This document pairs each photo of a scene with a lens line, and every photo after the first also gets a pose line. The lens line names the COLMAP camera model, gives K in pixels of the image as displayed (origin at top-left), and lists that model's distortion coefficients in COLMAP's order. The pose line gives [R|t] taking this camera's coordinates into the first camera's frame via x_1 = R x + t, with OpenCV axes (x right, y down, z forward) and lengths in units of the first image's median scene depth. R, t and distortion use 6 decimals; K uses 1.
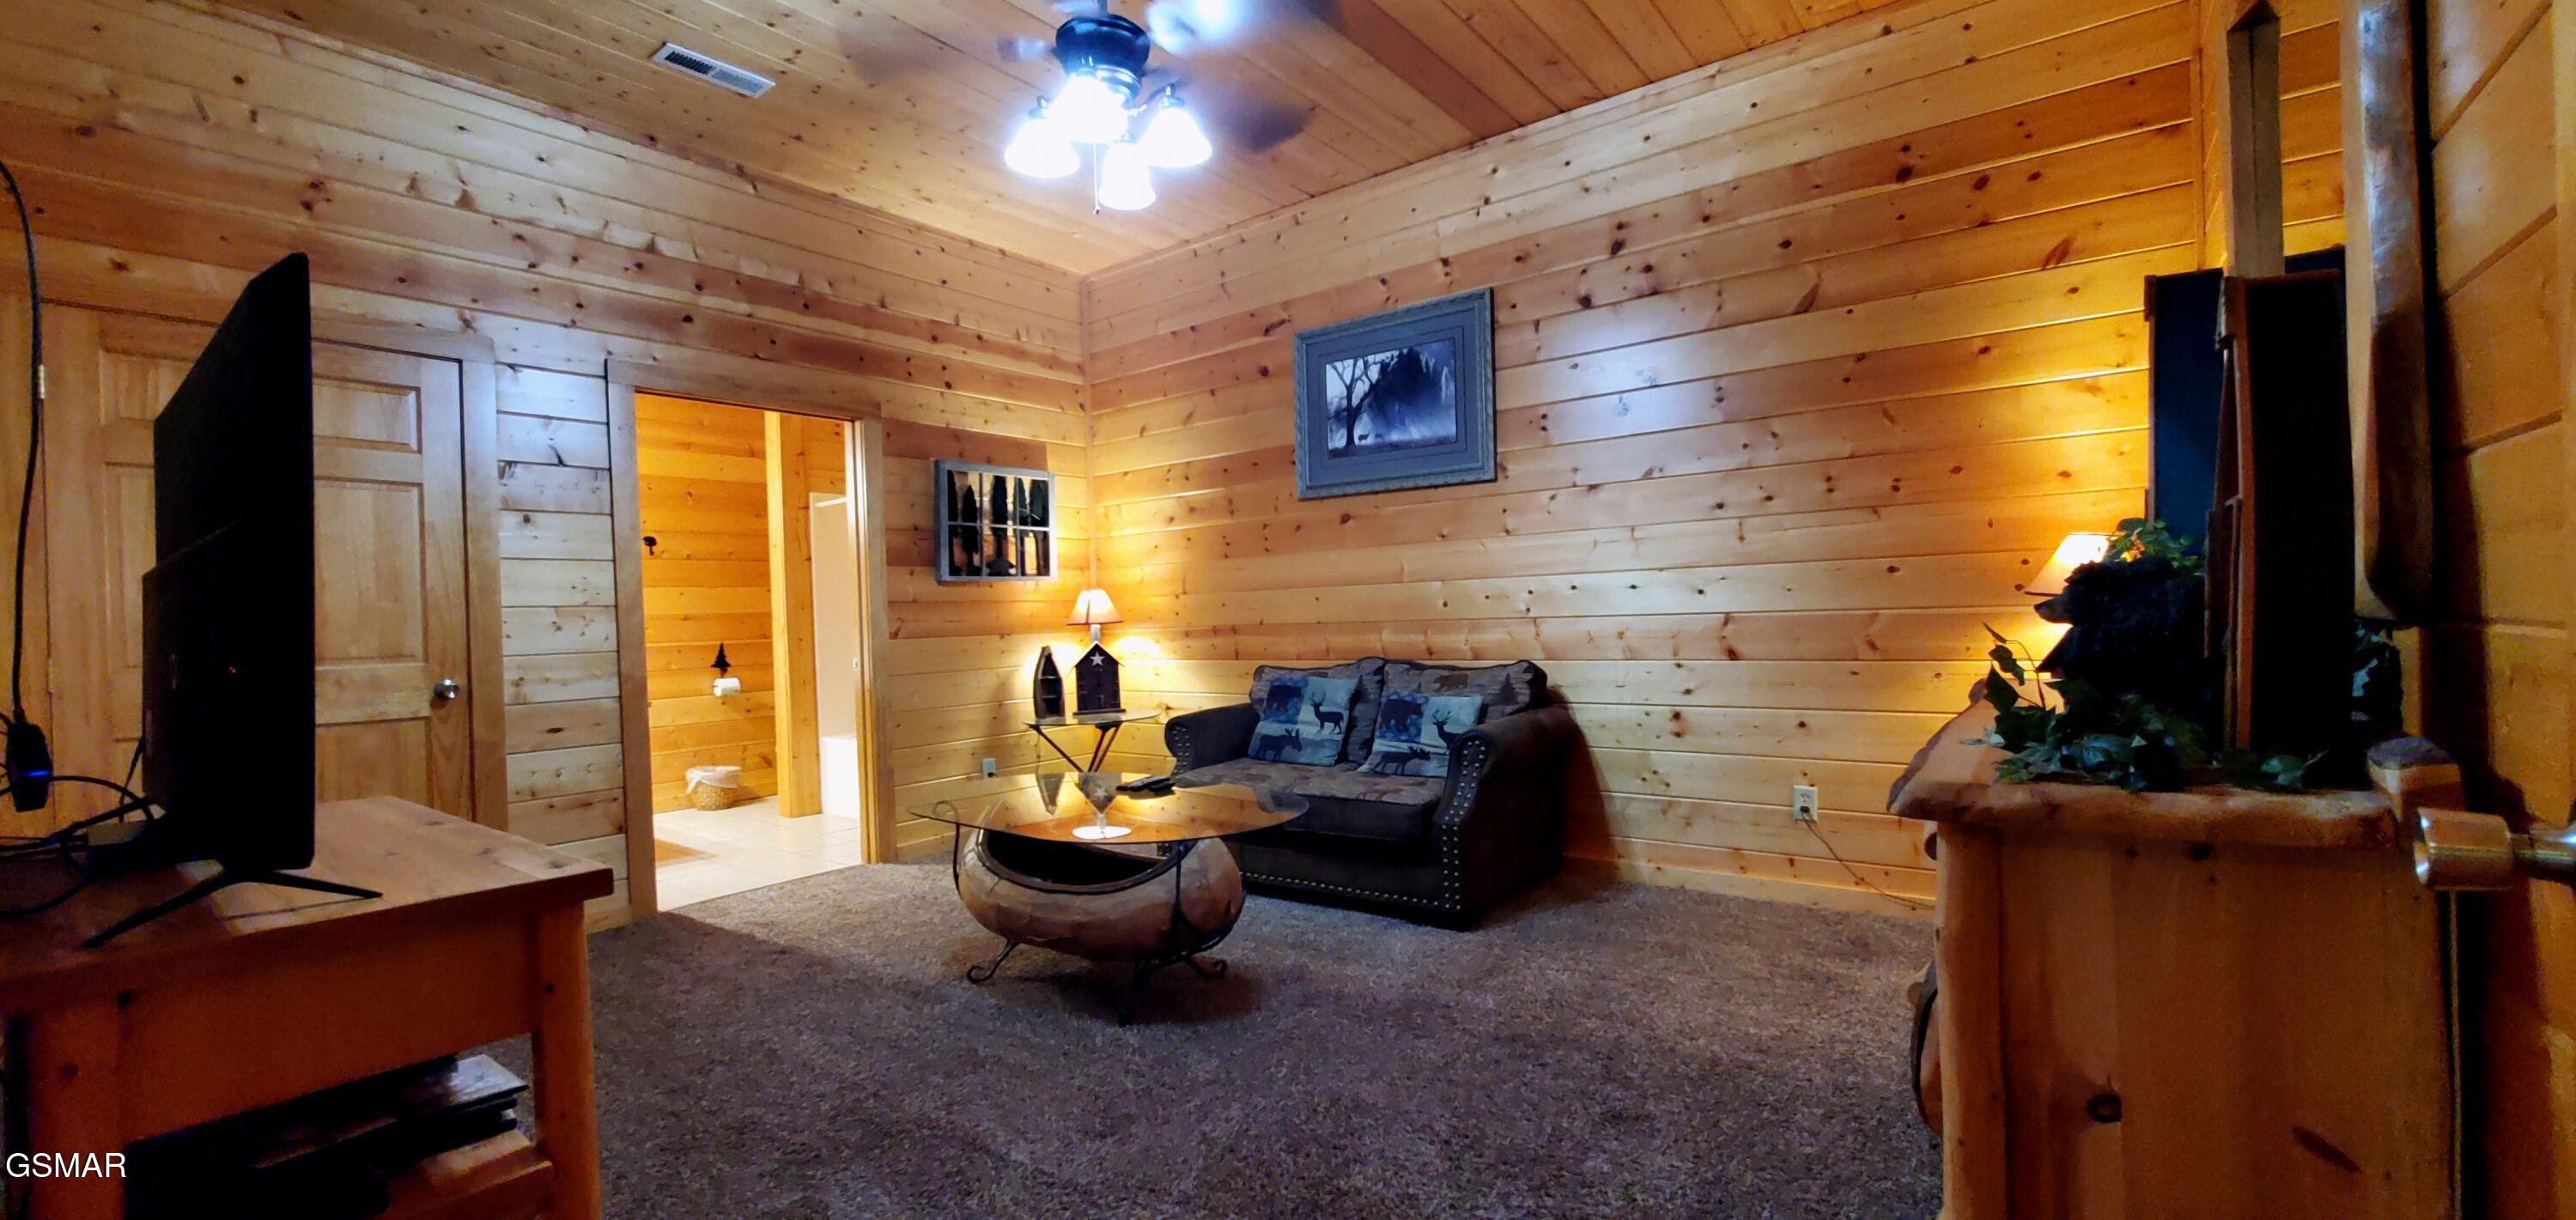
lens RADIAL K [[1016.3, 0, 1288.5], [0, 1016.3, 622.1], [0, 0, 1]] dist [-0.007516, -0.000245]
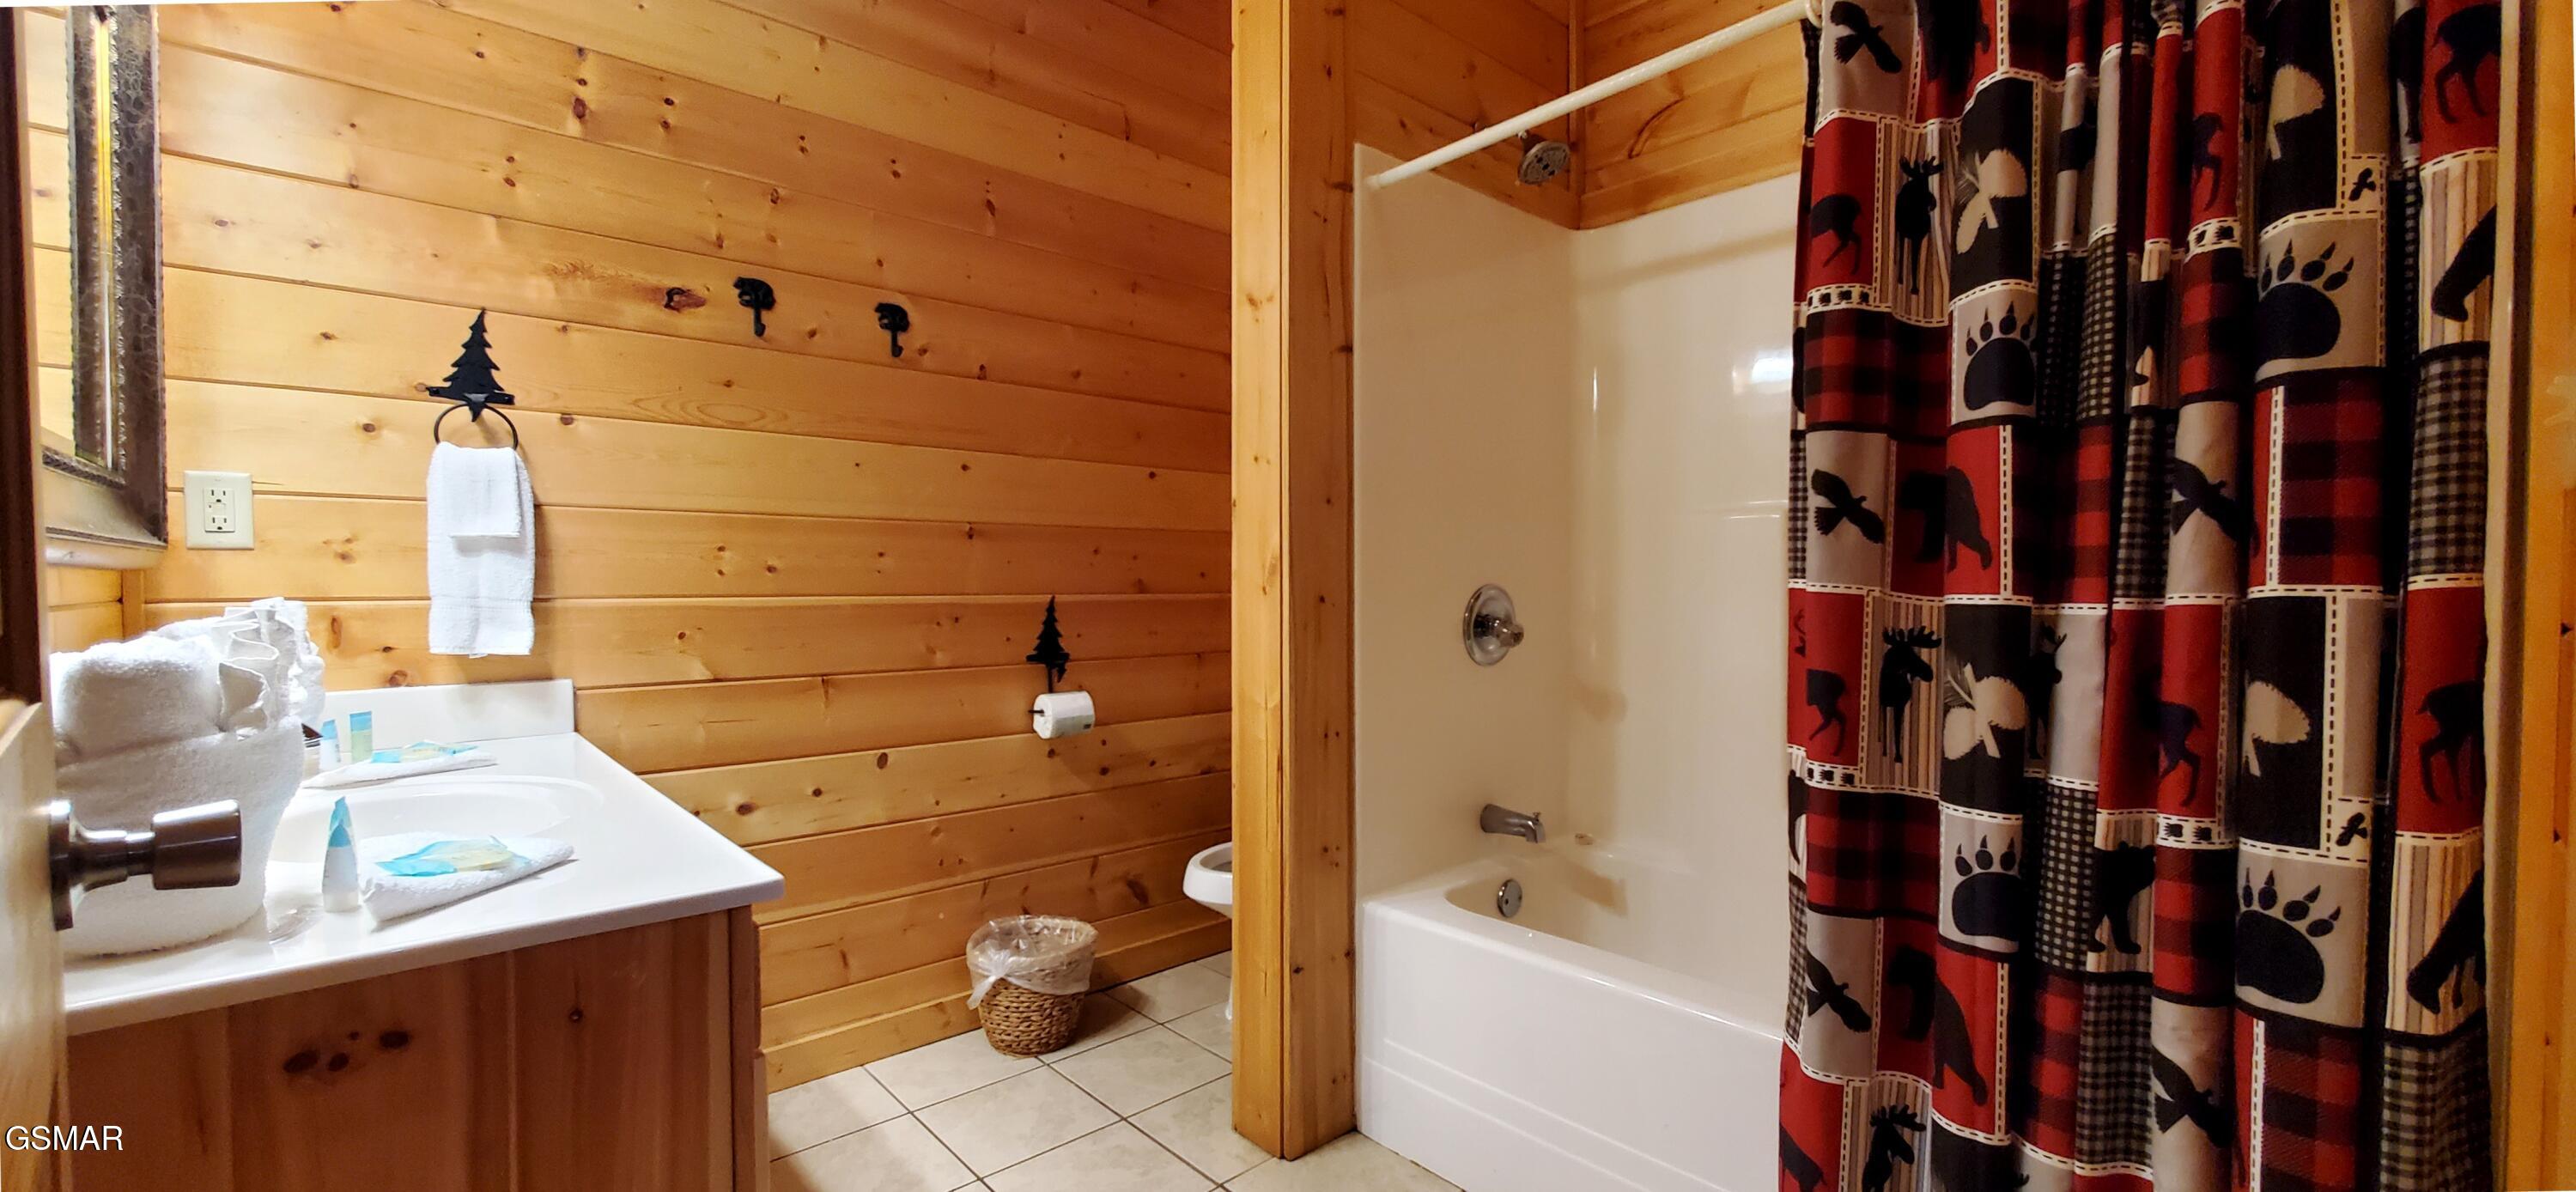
lens RADIAL K [[1029.5, 0, 1278.8], [0, 1029.5, 603.6], [0, 0, 1]] dist [0.000399, 0.000110]
pose [[0.983390, 0.030498, -0.178927, -0.408823], [-0.028461, 0.999498, 0.013944, 0.014036], [0.179262, -0.008620, 0.983764, 0.635292]]
